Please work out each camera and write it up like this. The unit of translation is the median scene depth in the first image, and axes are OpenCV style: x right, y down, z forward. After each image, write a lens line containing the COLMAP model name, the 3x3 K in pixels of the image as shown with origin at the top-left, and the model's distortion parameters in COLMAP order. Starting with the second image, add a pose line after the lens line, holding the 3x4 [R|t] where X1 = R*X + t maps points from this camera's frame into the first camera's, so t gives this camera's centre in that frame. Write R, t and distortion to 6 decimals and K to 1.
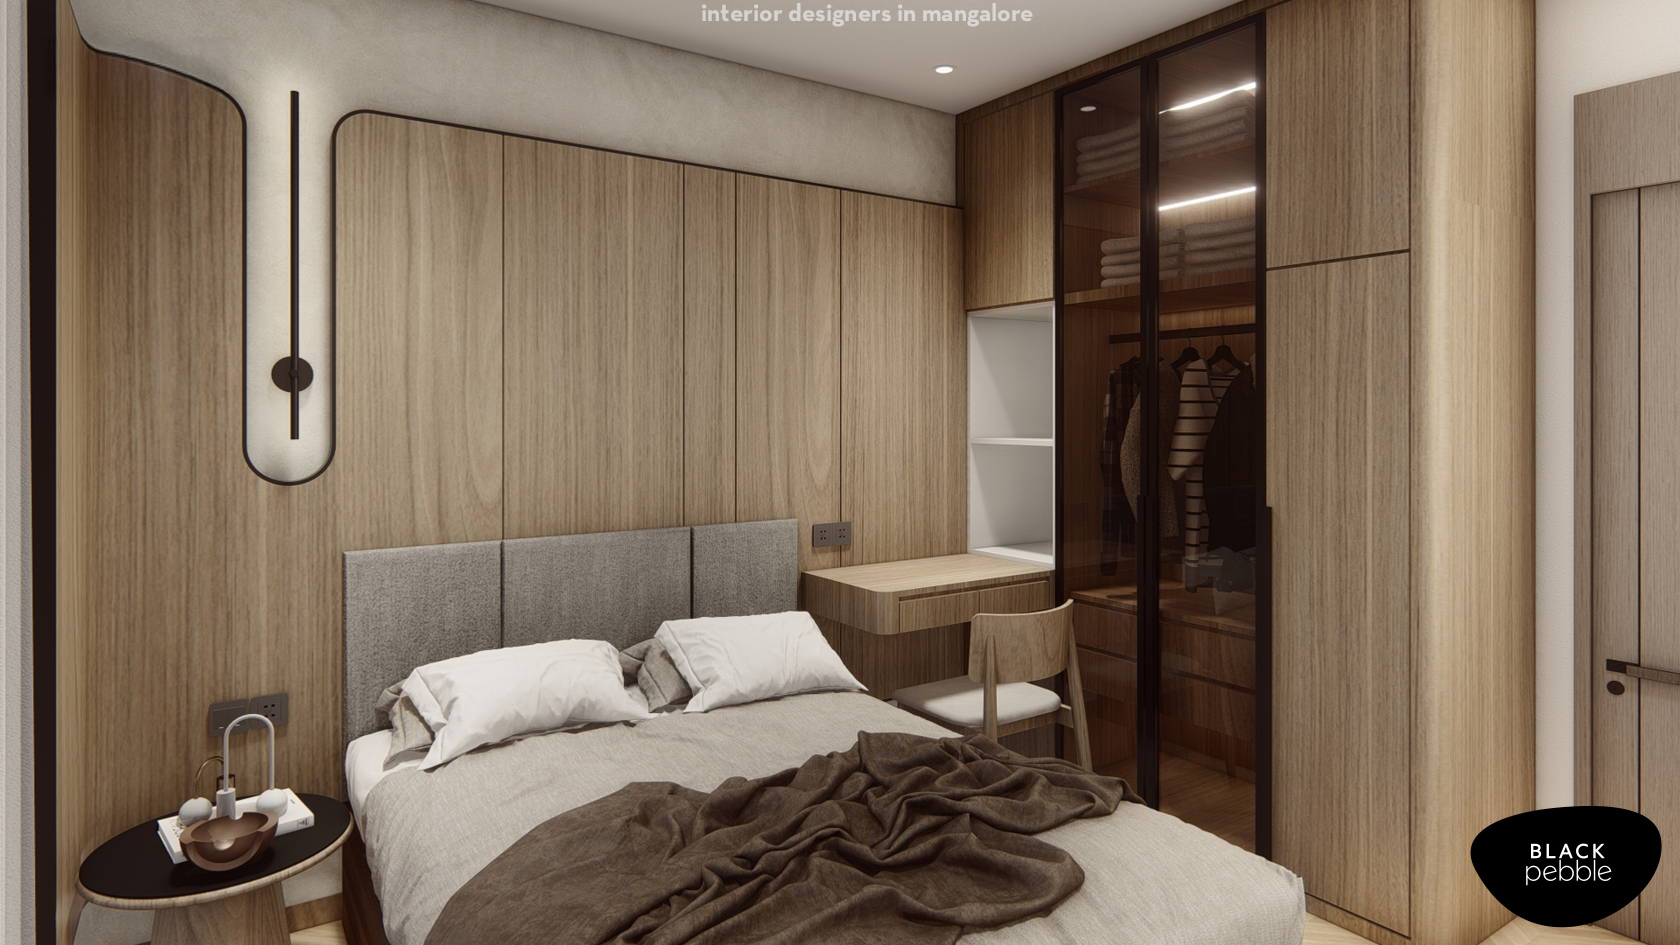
lens RADIAL K [[933.9, 0, 839.7], [0, 933.9, 412.8], [0, 0, 1]] dist [-0.001146, 0.000706]
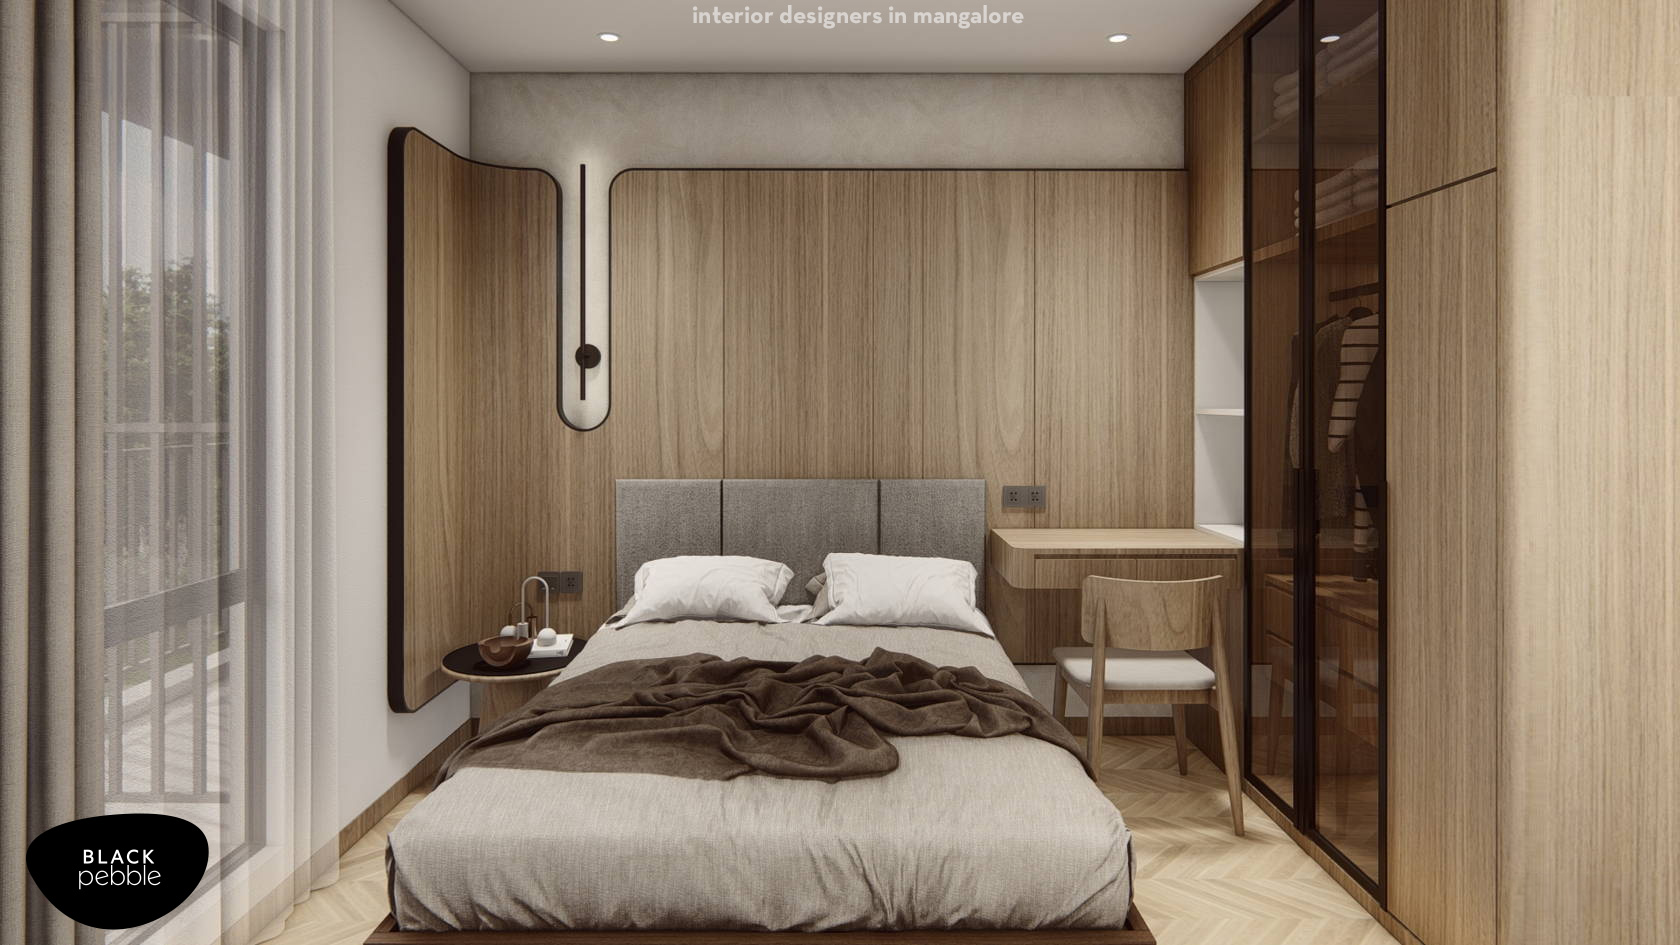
lens RADIAL K [[932.3, 0, 839.7], [0, 932.3, 400.1], [0, 0, 1]] dist [-0.000815, -0.000597]
pose [[0.829733, 0.000741, -0.558160, 0.502948], [0.000186, 0.999999, 0.001605, 0.022825], [0.558160, -0.001435, 0.829732, 0.002730]]
